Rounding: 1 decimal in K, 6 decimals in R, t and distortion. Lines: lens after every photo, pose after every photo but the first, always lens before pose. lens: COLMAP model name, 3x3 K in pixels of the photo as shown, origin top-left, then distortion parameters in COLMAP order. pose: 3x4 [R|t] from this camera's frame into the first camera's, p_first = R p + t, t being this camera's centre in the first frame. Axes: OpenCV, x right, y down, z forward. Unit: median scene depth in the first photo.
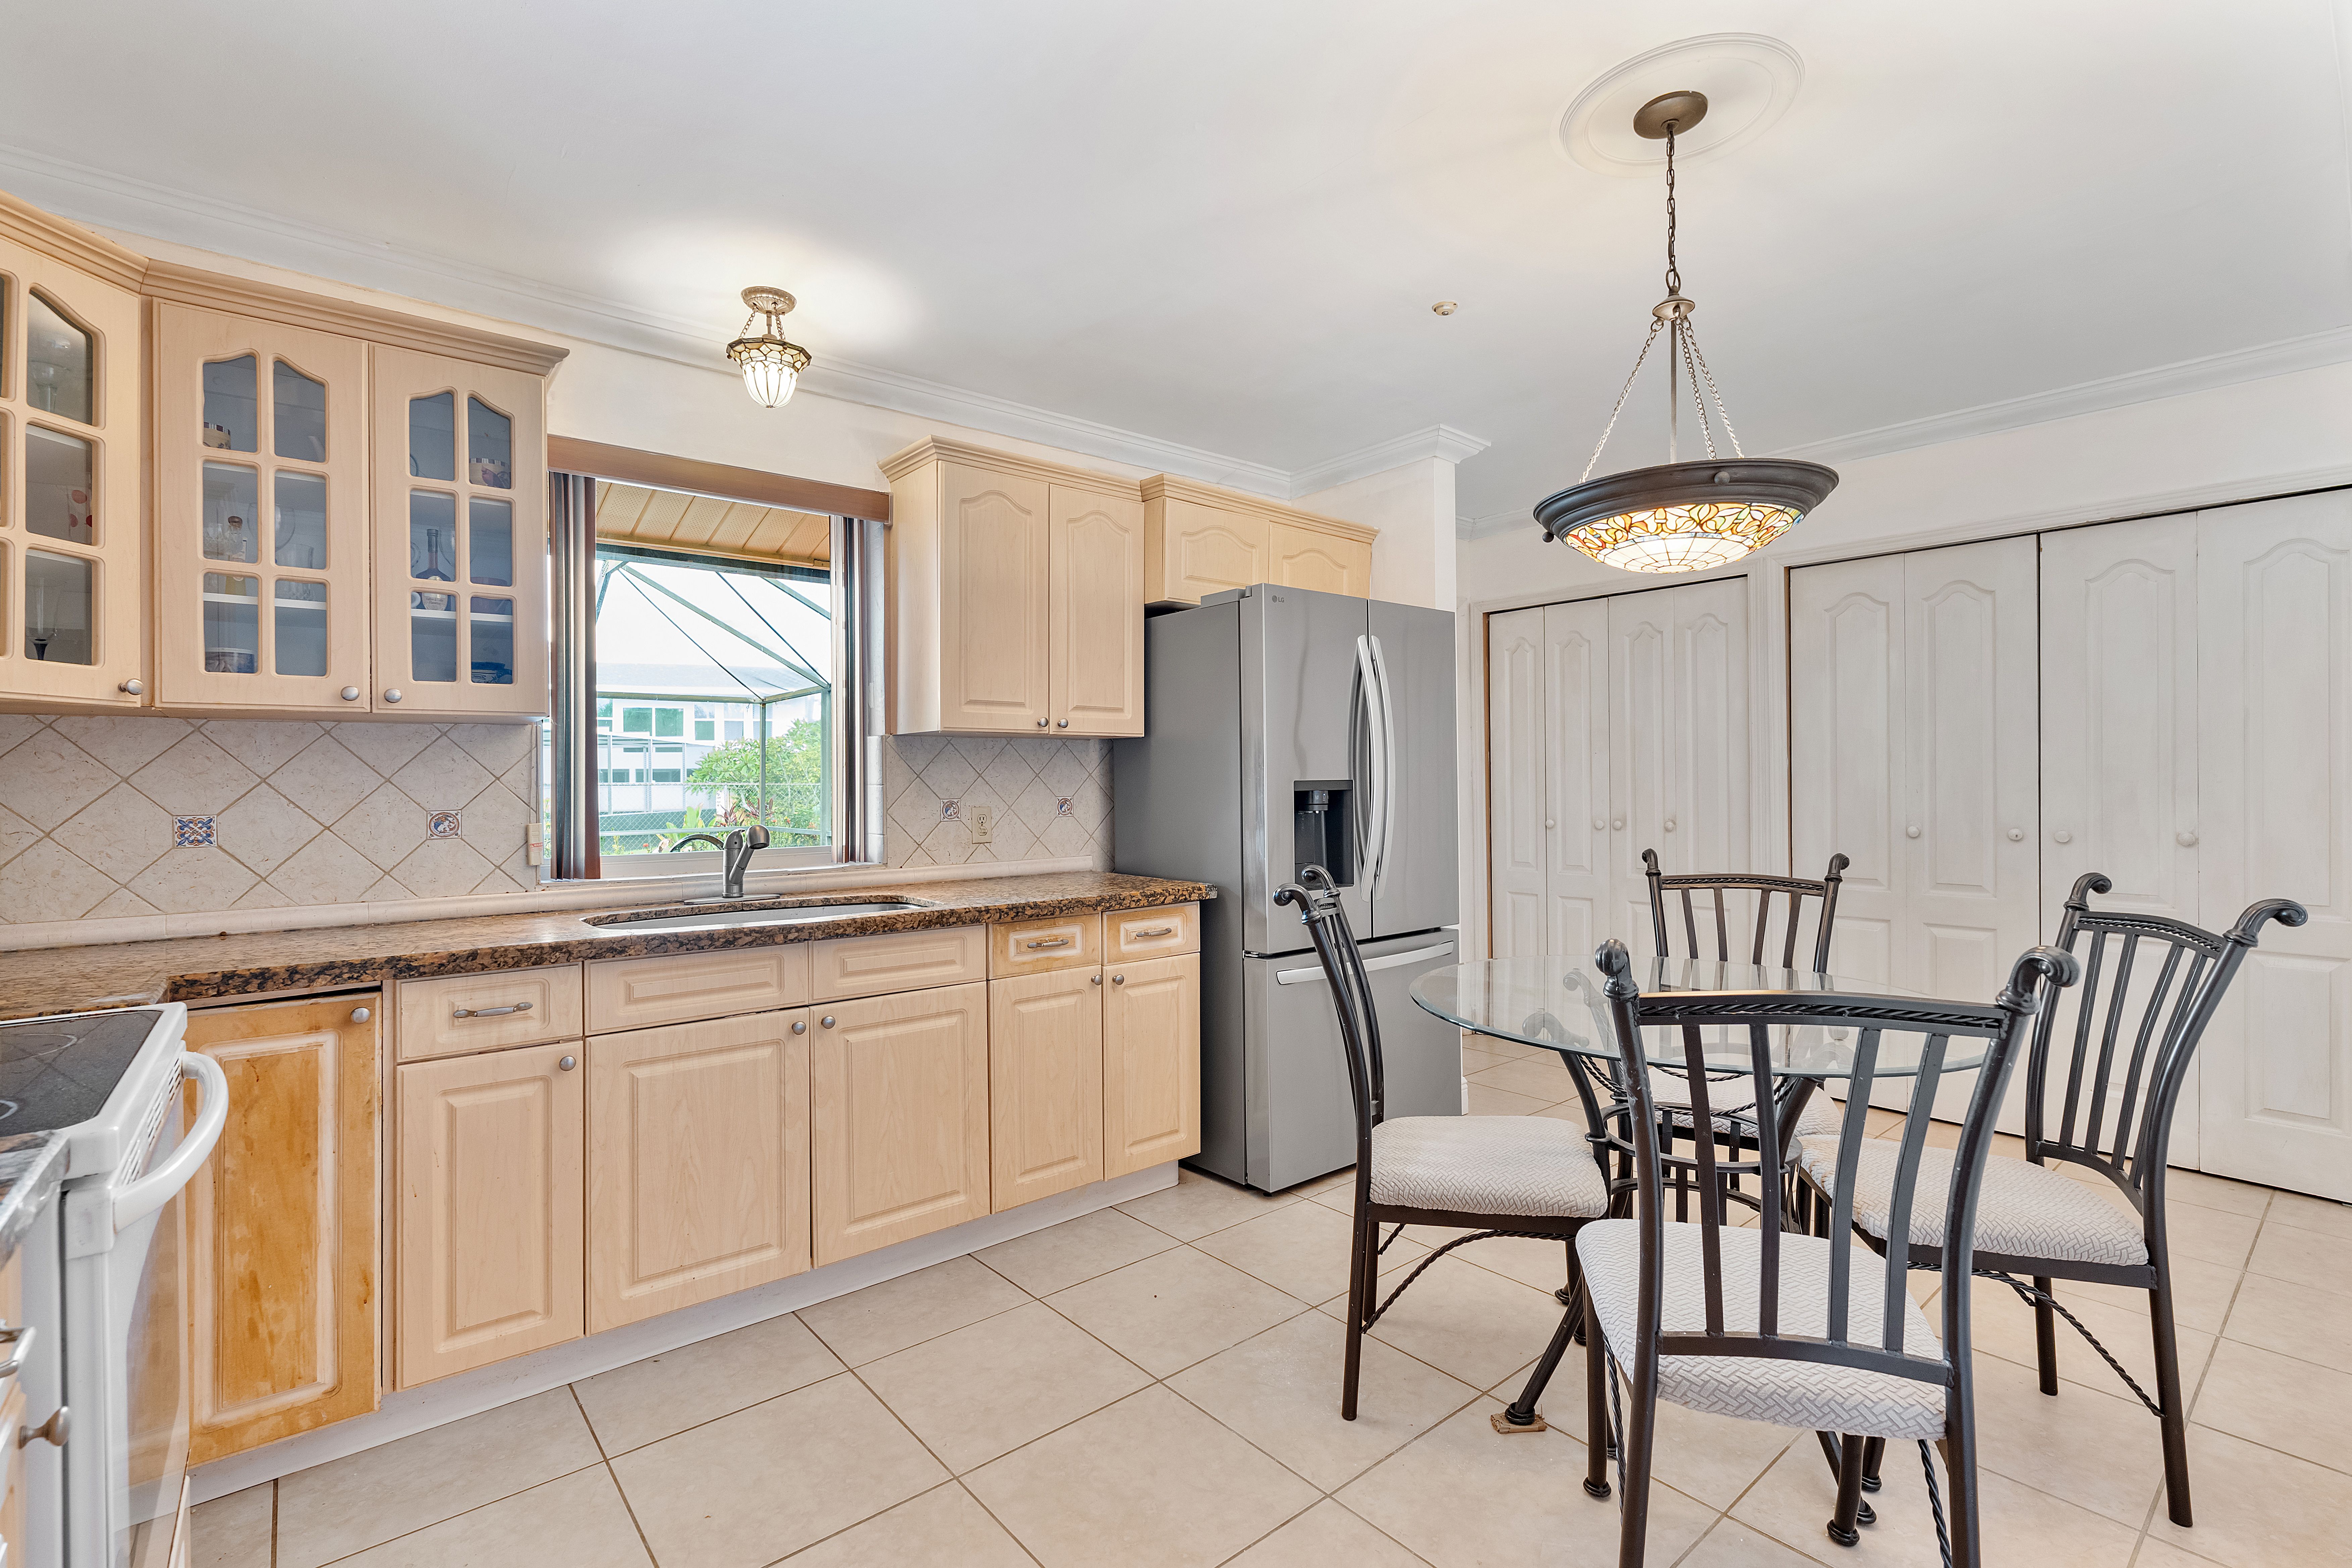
lens RADIAL K [[1065.1, 0, 1167.8], [0, 1065.1, 778.2], [0, 0, 1]] dist [0.000399, 0.001373]
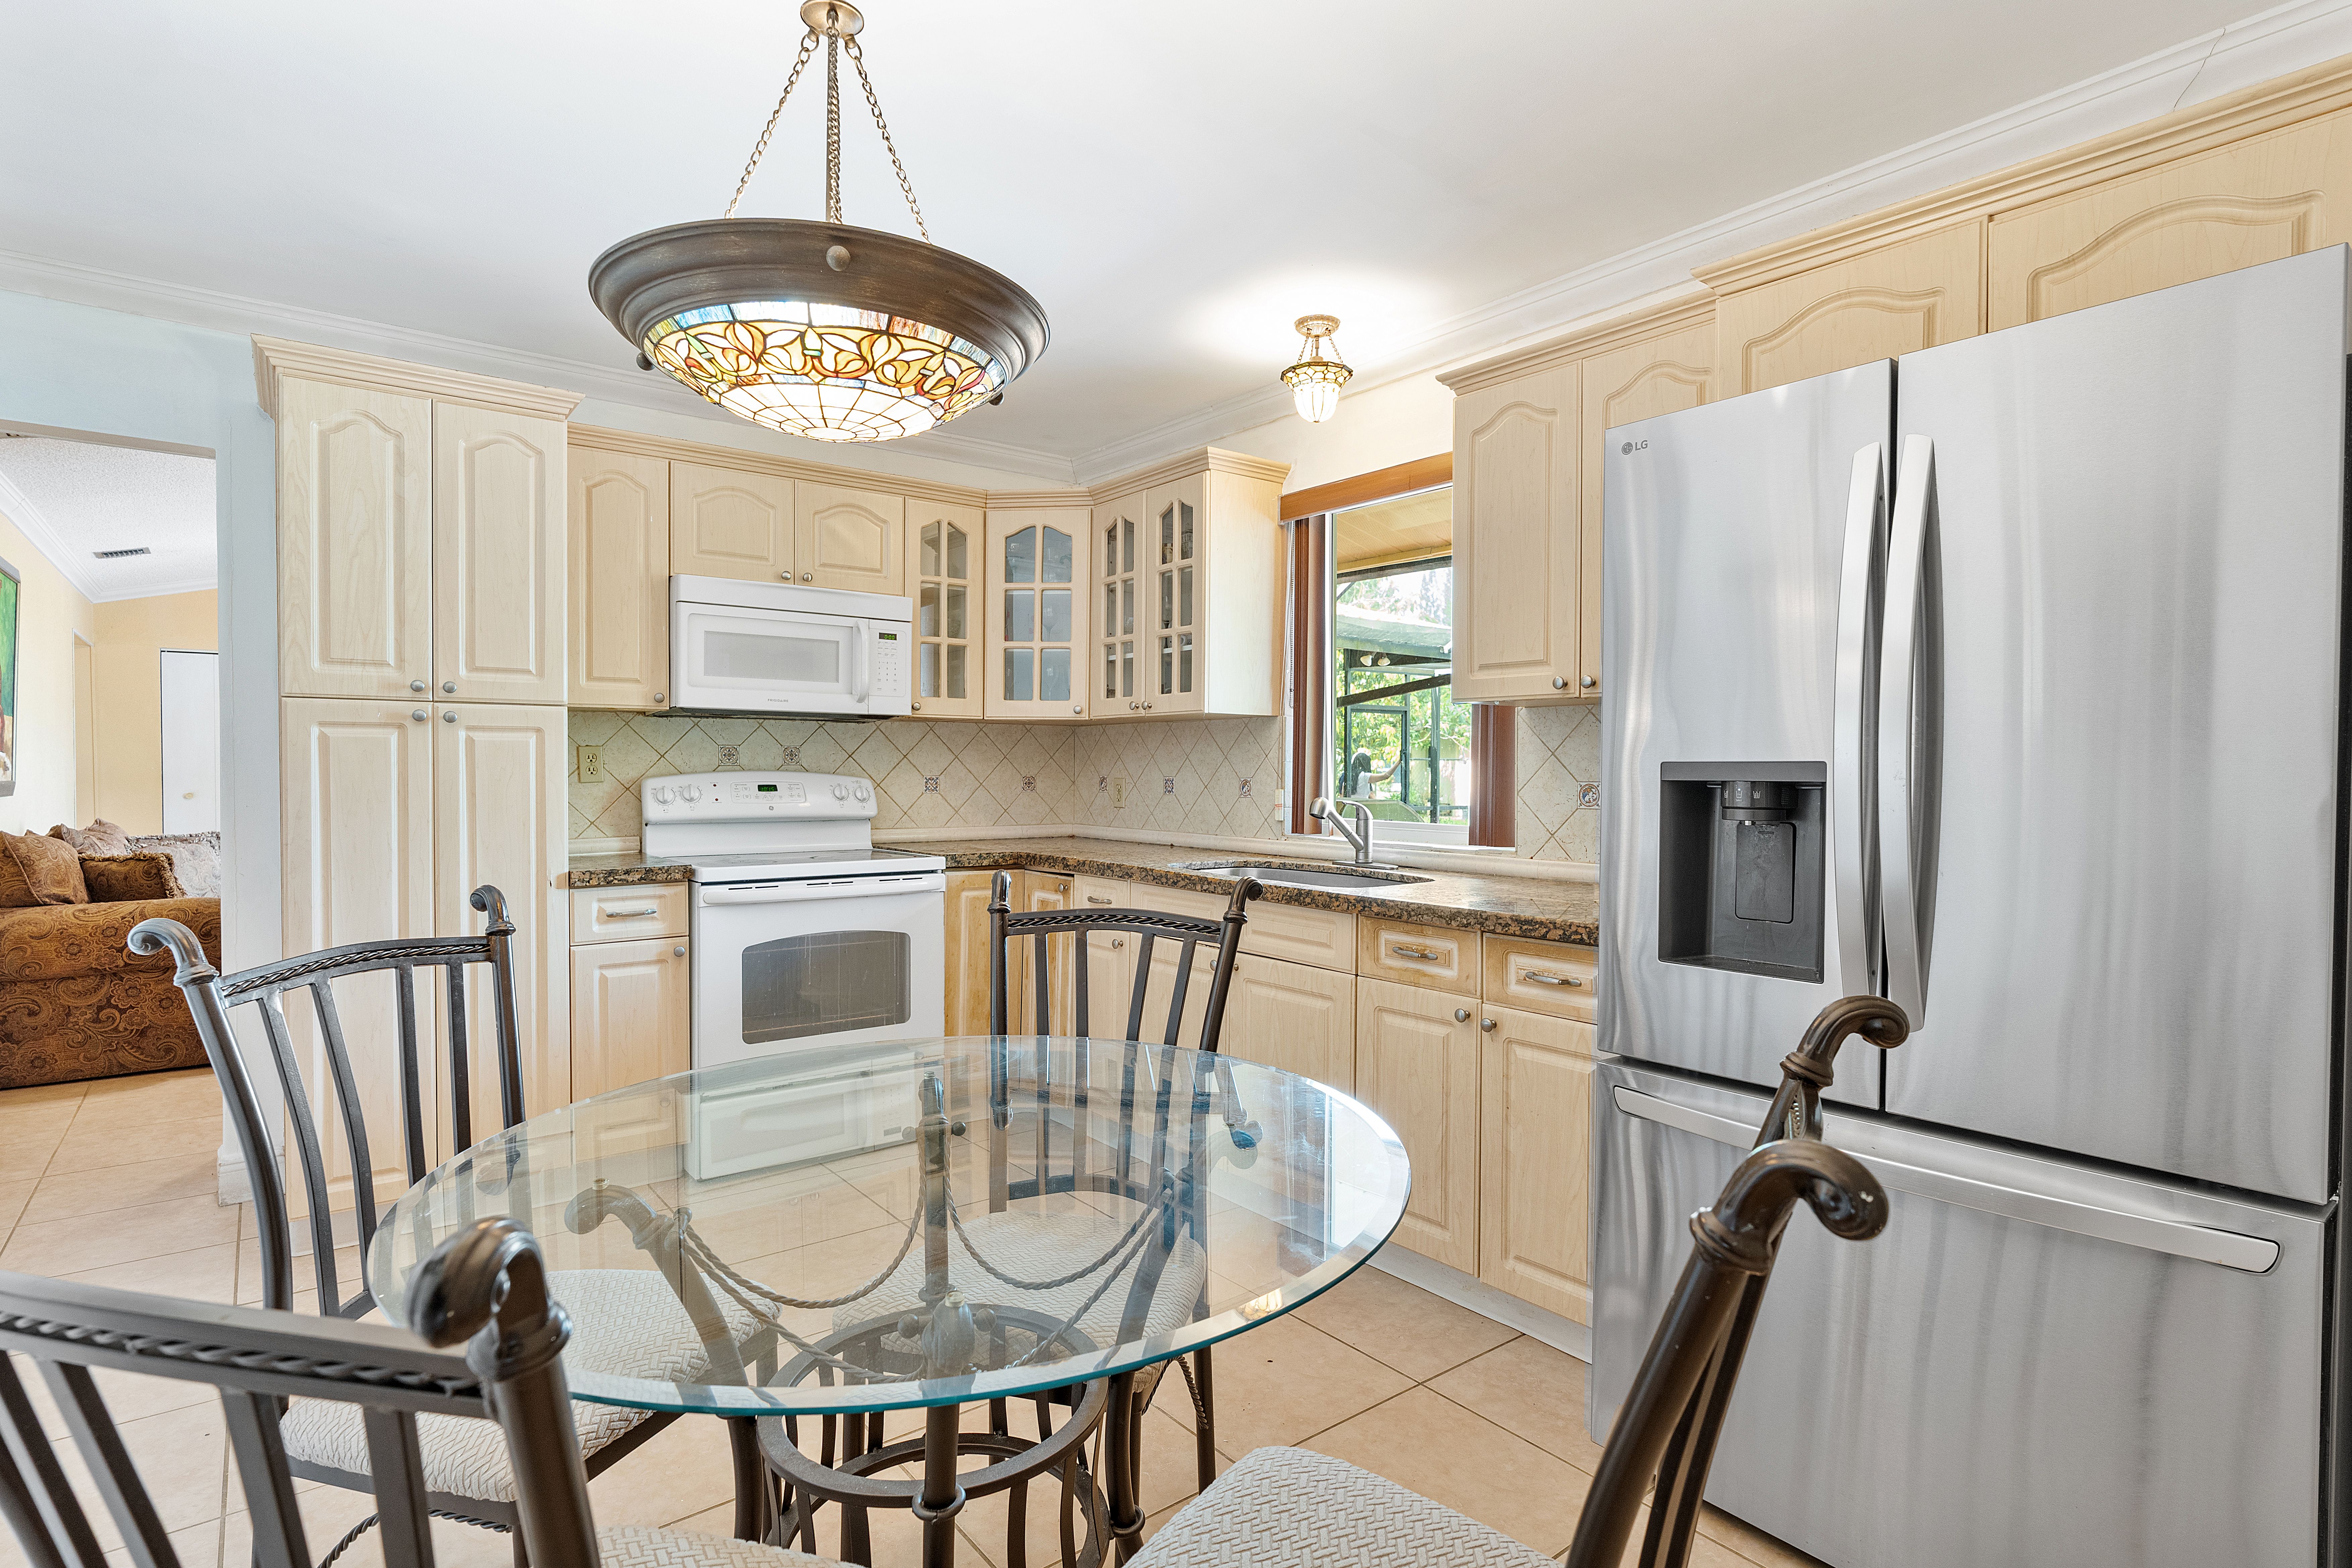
lens RADIAL K [[1165.0, 0, 1176.0], [0, 1165.0, 784.0], [0, 0, 1]] dist [-0.000313, 0.000544]
pose [[-0.019681, 0.026169, -0.999464, 0.914783], [0.001203, 0.999657, 0.026150, -0.002787], [0.999806, -0.000687, -0.019706, 0.940212]]
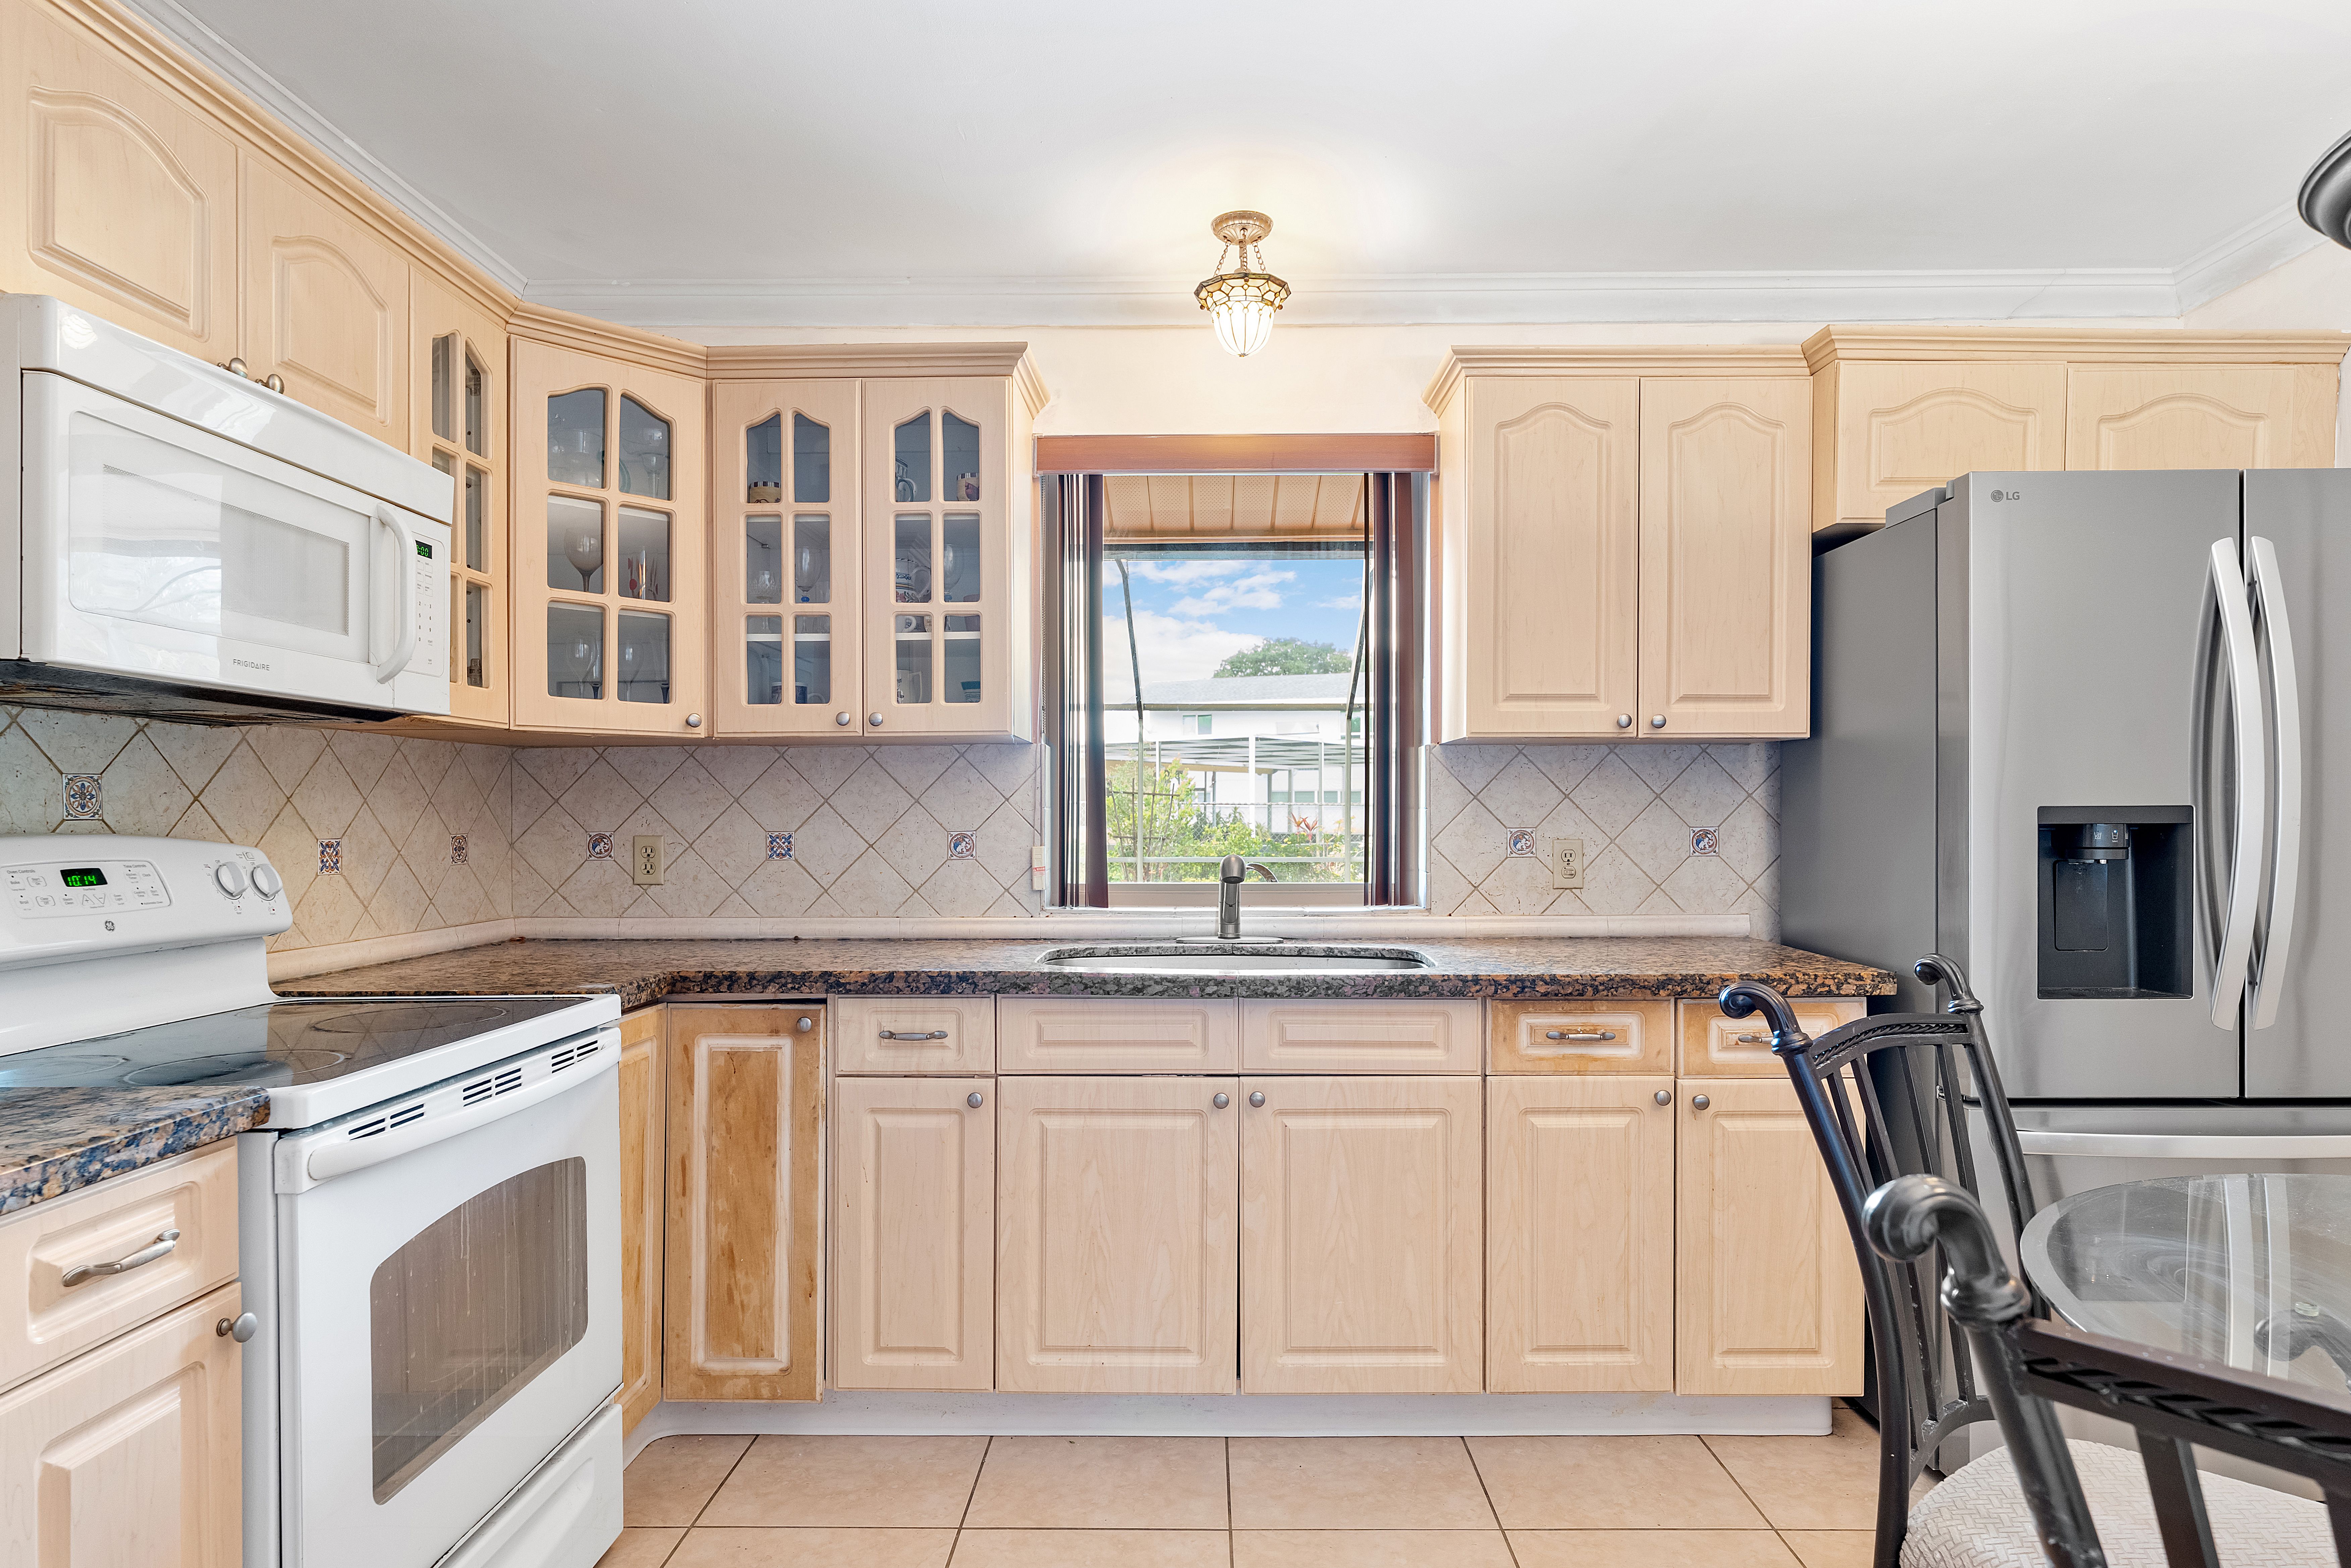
lens RADIAL K [[1297.8, 0, 1184.7], [0, 1297.8, 818.3], [0, 0, 1]] dist [-0.001287, 0.000399]
pose [[0.765493, 0.011820, -0.643335, 0.269343], [-0.001898, 0.999868, 0.016111, -0.001796], [0.643441, -0.011112, 0.765415, 0.200304]]
